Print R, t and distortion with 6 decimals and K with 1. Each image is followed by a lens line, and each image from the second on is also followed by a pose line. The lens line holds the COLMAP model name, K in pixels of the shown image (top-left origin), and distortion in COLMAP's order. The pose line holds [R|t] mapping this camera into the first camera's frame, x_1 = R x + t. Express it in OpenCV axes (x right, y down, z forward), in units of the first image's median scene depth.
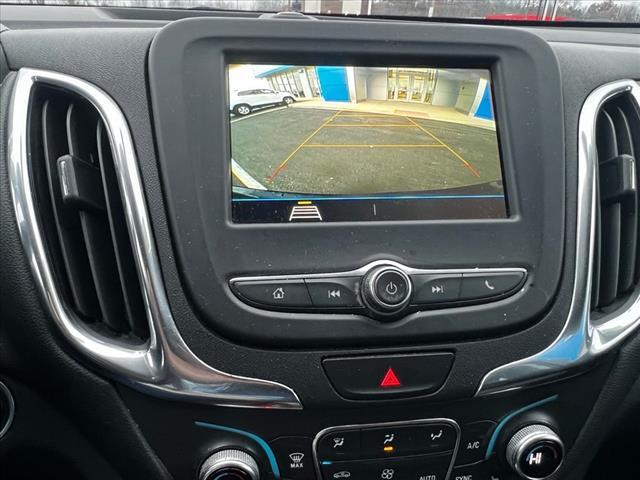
lens RADIAL K [[458.1, 0, 320.3], [0, 458.1, 242.1], [0, 0, 1]] dist [0.004803, 0.008360]
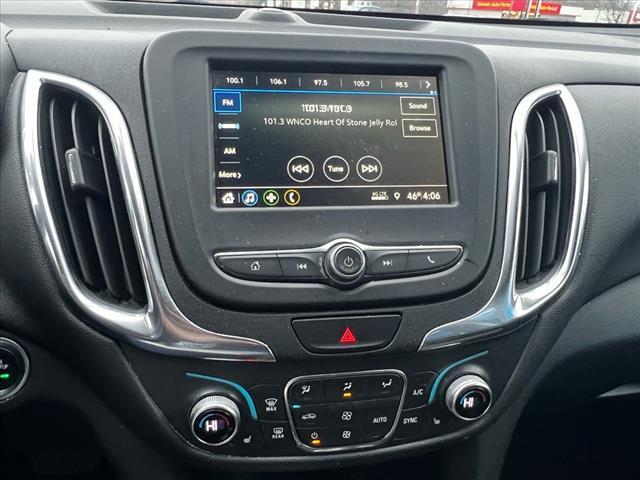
lens RADIAL K [[458.1, 0, 320.4], [0, 458.1, 242.5], [0, 0, 1]] dist [0.004803, 0.008360]
pose [[0.999663, 0.001689, 0.025912, 0.045761], [-0.002611, 0.999362, 0.035612, 0.006670], [-0.025835, -0.035667, 0.999030, -0.191727]]
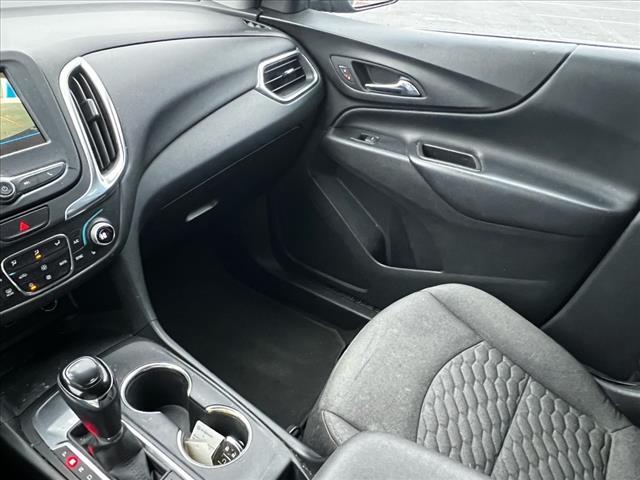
lens RADIAL K [[458.1, 0, 316.4], [0, 458.1, 253.8], [0, 0, 1]] dist [0.004803, 0.008360]
pose [[0.679982, -0.428698, 0.594847, -0.266769], [0.267736, 0.900422, 0.342867, 0.021629], [-0.682600, -0.073882, 0.727048, -1.614502]]
